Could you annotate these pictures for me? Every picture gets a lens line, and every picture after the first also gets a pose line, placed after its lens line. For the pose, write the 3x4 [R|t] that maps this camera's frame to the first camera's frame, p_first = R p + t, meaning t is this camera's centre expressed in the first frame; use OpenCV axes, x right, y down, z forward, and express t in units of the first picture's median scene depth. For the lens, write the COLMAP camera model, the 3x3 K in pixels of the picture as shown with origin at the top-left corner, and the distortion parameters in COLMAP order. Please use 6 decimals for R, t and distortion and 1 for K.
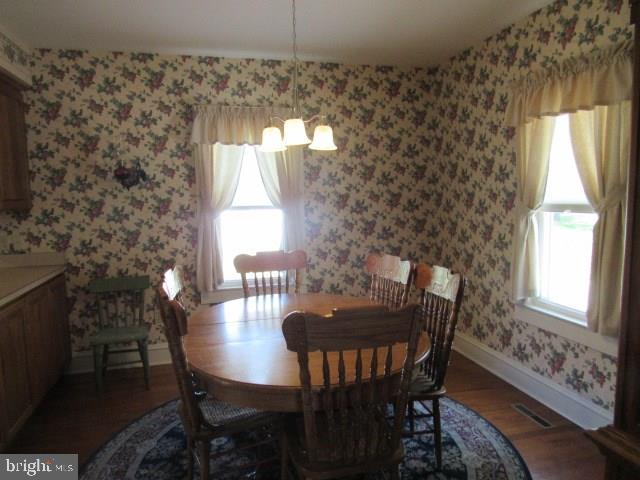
lens RADIAL K [[457.7, 0, 319.9], [0, 457.7, 242.9], [0, 0, 1]] dist [-0.038494, 0.020289]
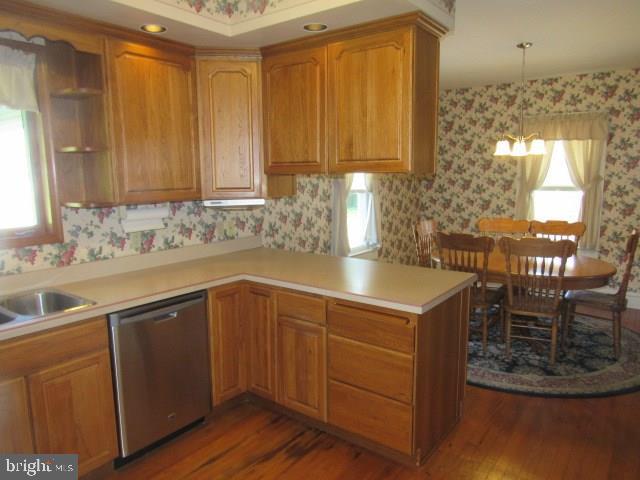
lens RADIAL K [[457.7, 0, 317.9], [0, 457.7, 240.6], [0, 0, 1]] dist [-0.038494, 0.020289]
pose [[0.782163, -0.080252, 0.617884, -1.147411], [0.058667, 0.996751, 0.055194, -0.018164], [-0.620306, -0.006921, 0.784330, 0.086320]]
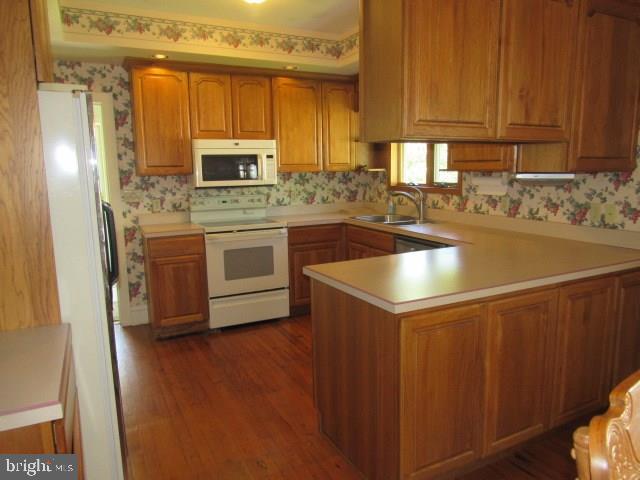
lens RADIAL K [[457.7, 0, 318.9], [0, 457.7, 242.5], [0, 0, 1]] dist [-0.038494, 0.020289]
pose [[0.226905, 0.174431, -0.958169, -0.026675], [-0.099578, 0.982830, 0.155339, -0.024034], [0.968813, 0.060165, 0.240378, 0.327594]]
